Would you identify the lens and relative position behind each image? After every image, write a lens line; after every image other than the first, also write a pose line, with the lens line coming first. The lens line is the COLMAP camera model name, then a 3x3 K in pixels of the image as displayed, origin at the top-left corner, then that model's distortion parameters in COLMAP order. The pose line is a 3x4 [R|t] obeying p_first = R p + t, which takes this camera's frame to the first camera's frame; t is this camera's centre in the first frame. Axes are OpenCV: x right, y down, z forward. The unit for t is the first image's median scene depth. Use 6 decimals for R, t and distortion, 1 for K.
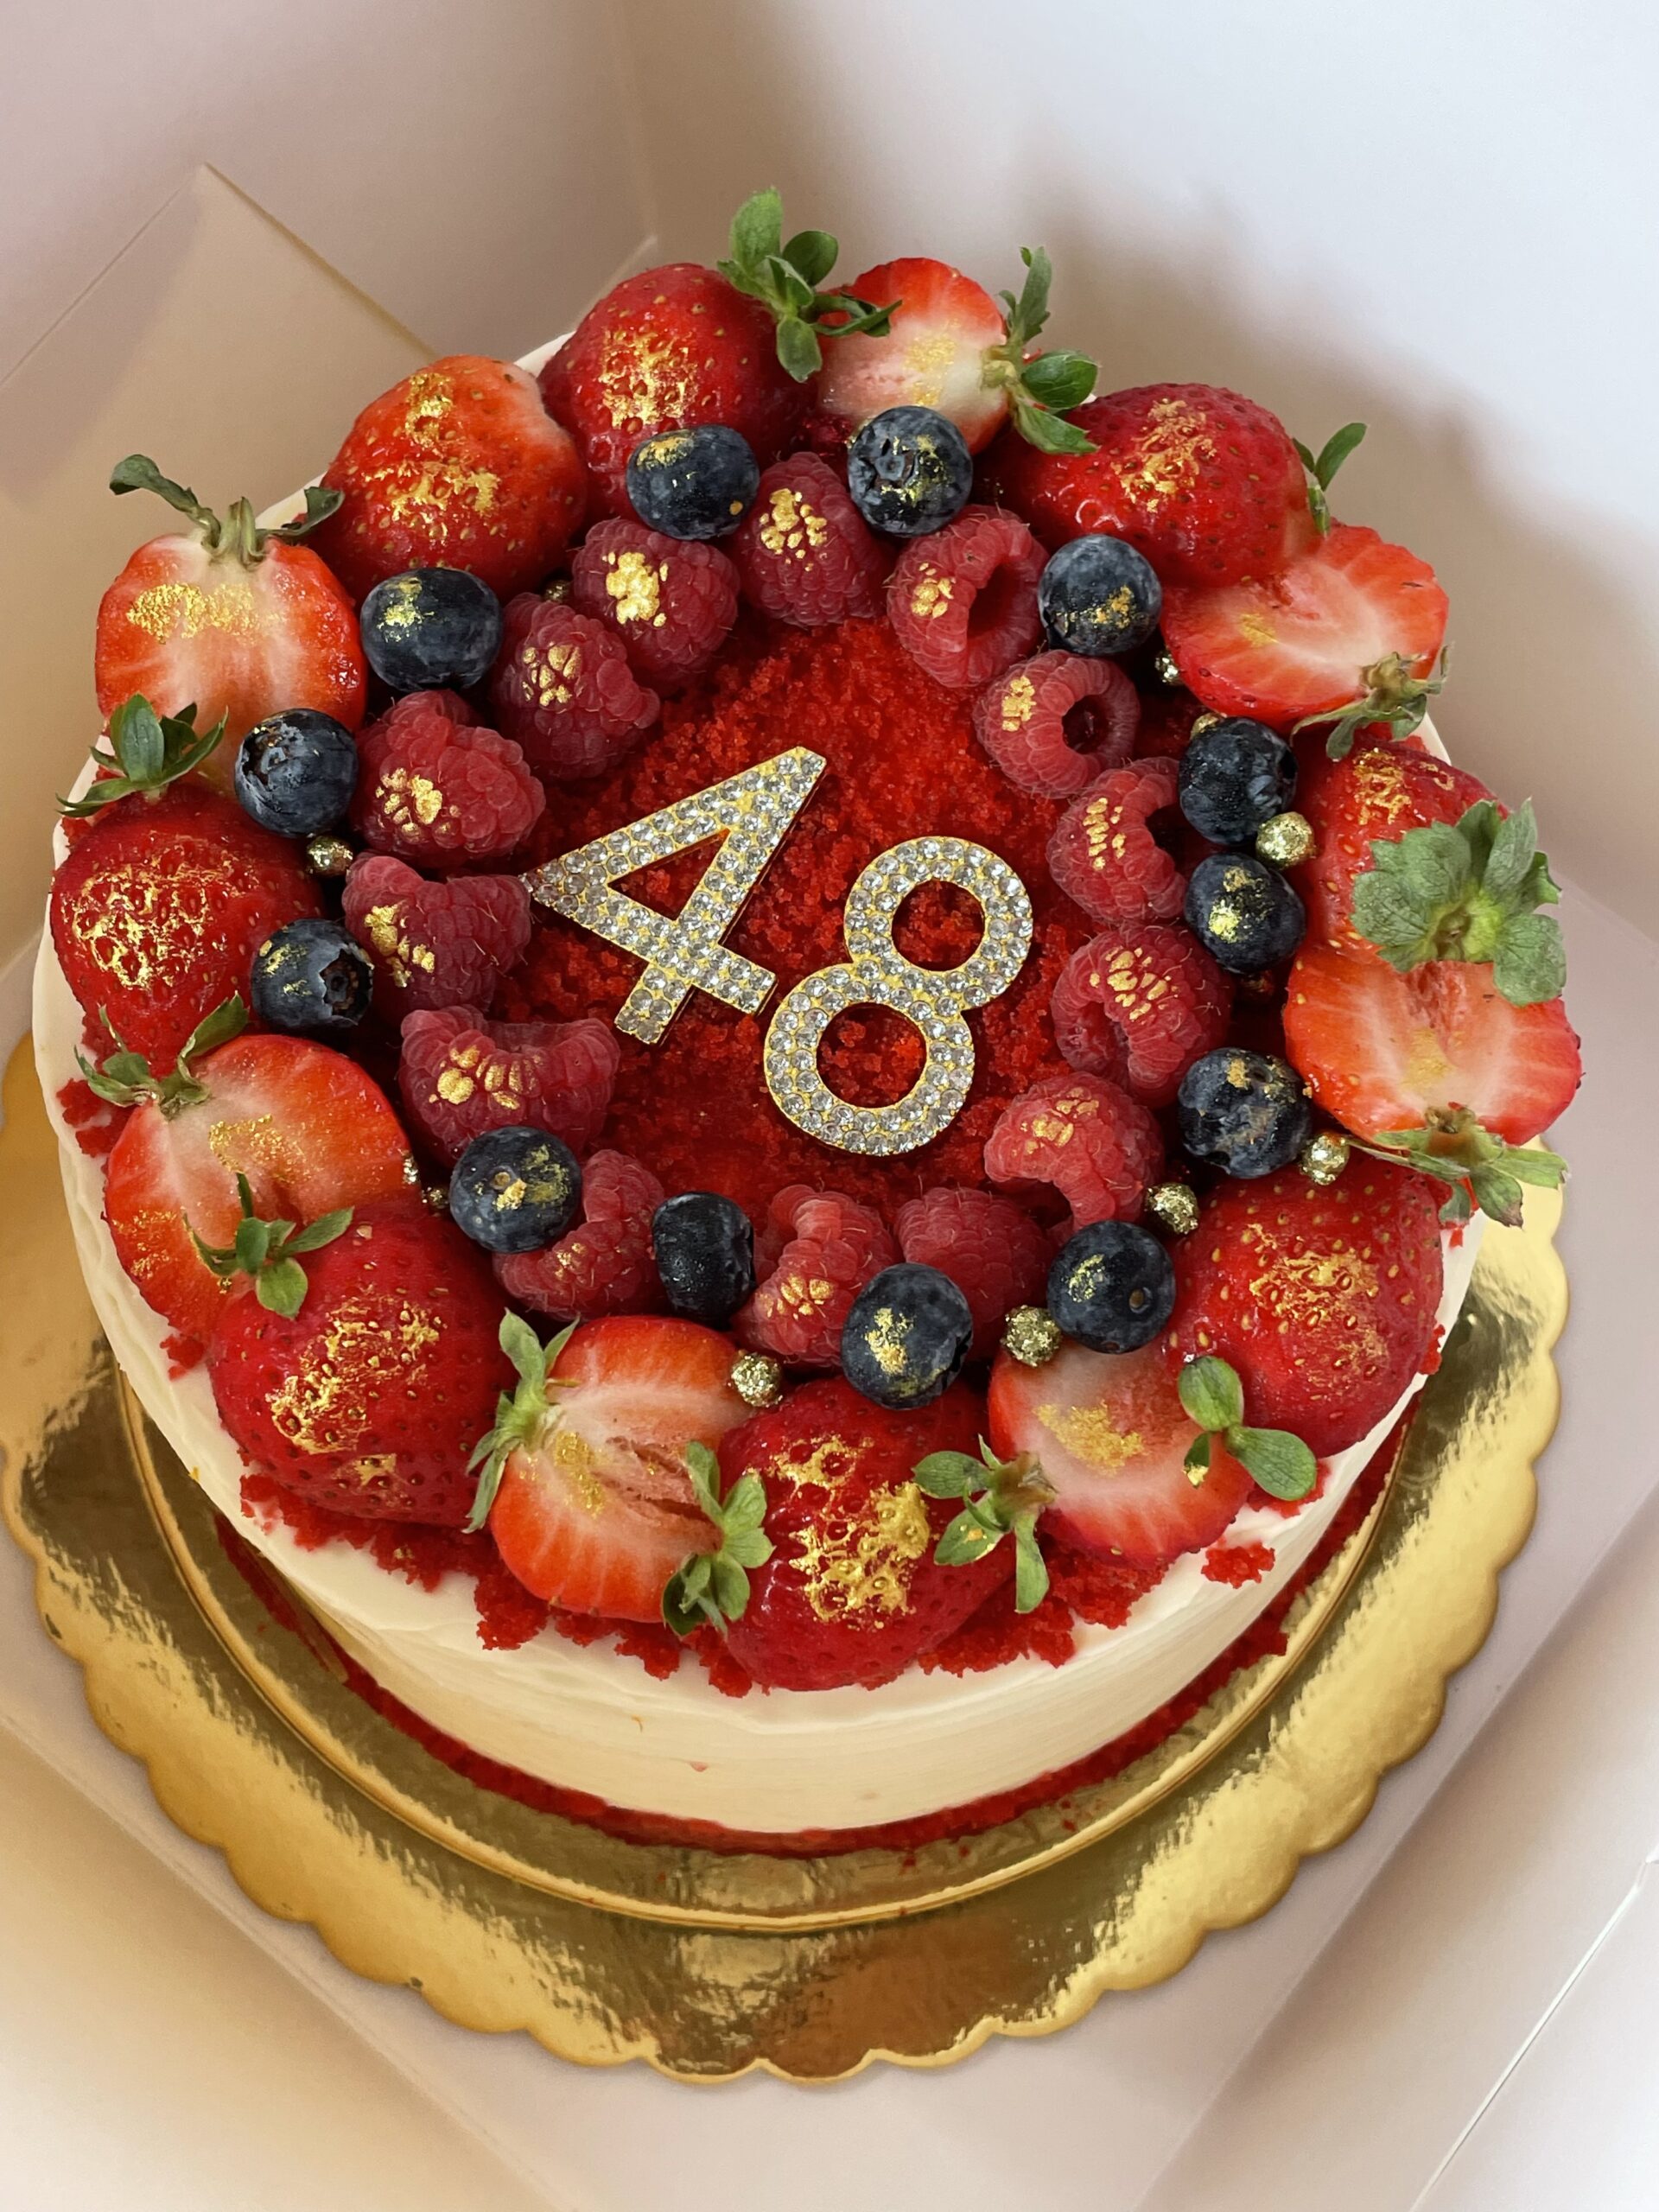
lens RADIAL K [[2498.1, 0, 825.7], [0, 2498.1, 1101.6], [0, 0, 1]] dist [0.085469, 0.000000]
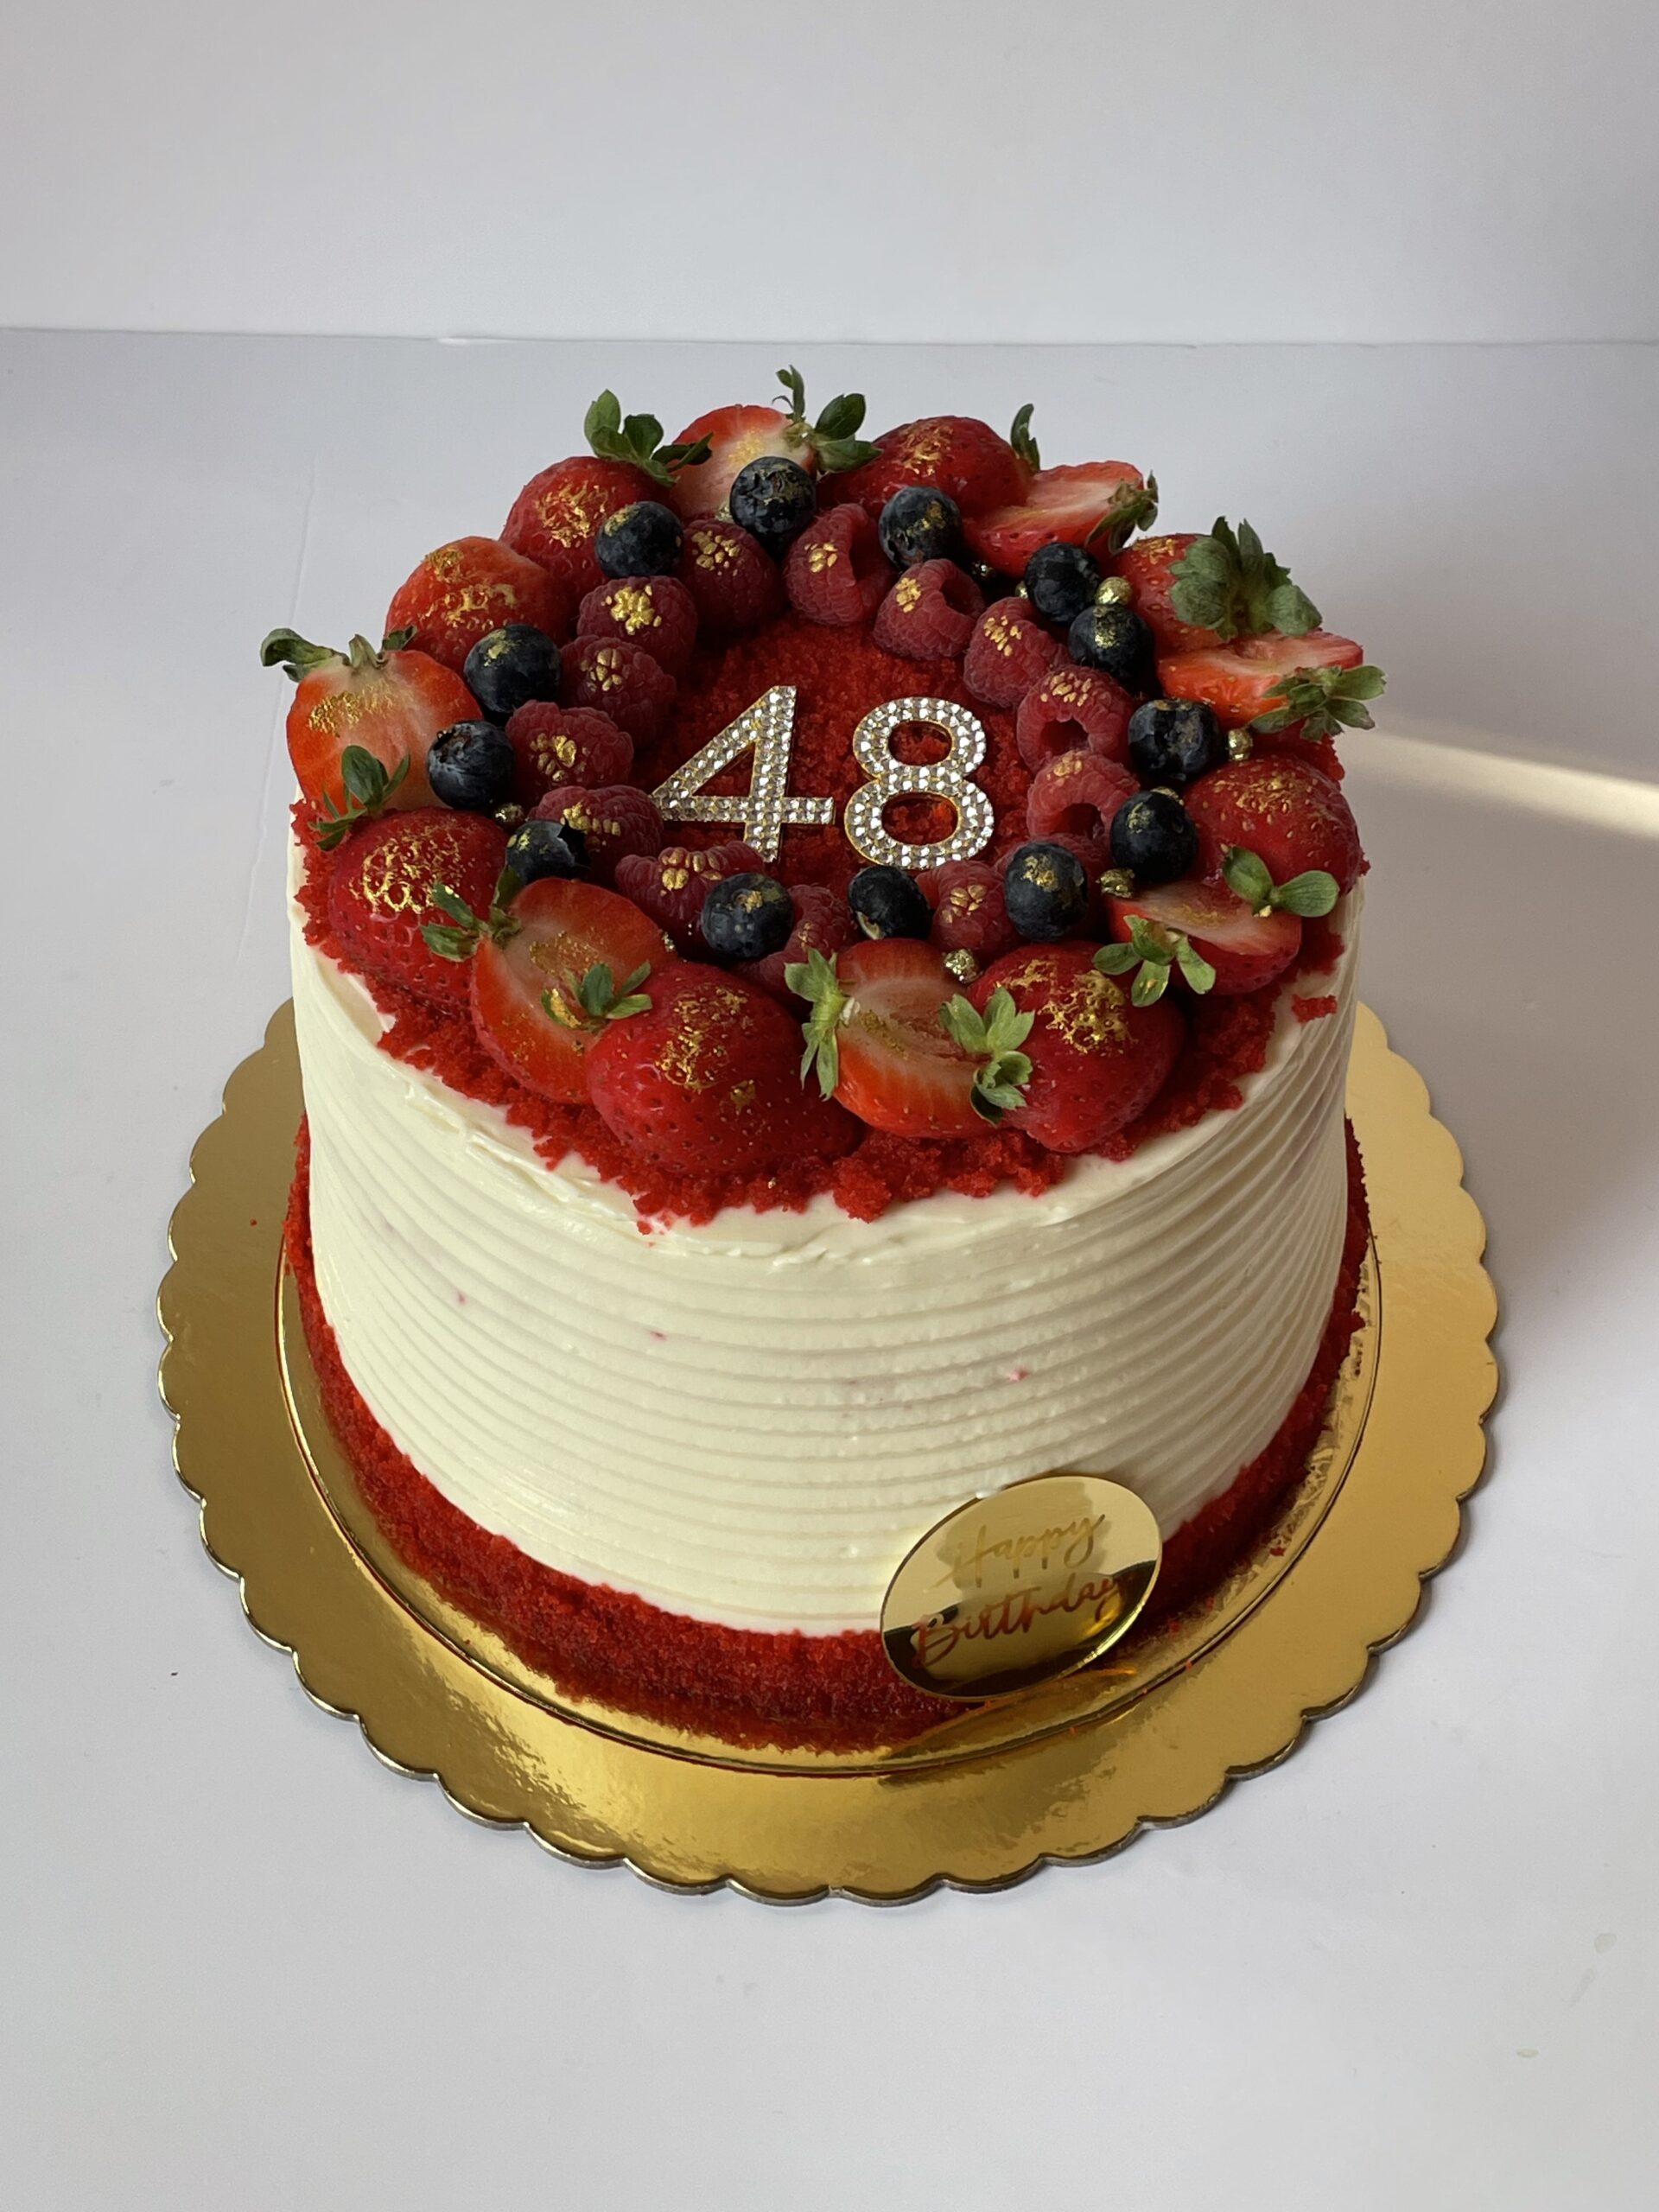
lens RADIAL K [[2943.7, 0, 832.8], [0, 2943.7, 1108.0], [0, 0, 1]] dist [0.006589, 0.000000]
pose [[0.904080, -0.334753, 0.265667, -0.526692], [0.413142, 0.843632, -0.342928, 0.674626], [-0.109329, 0.419792, 0.901011, -0.417883]]
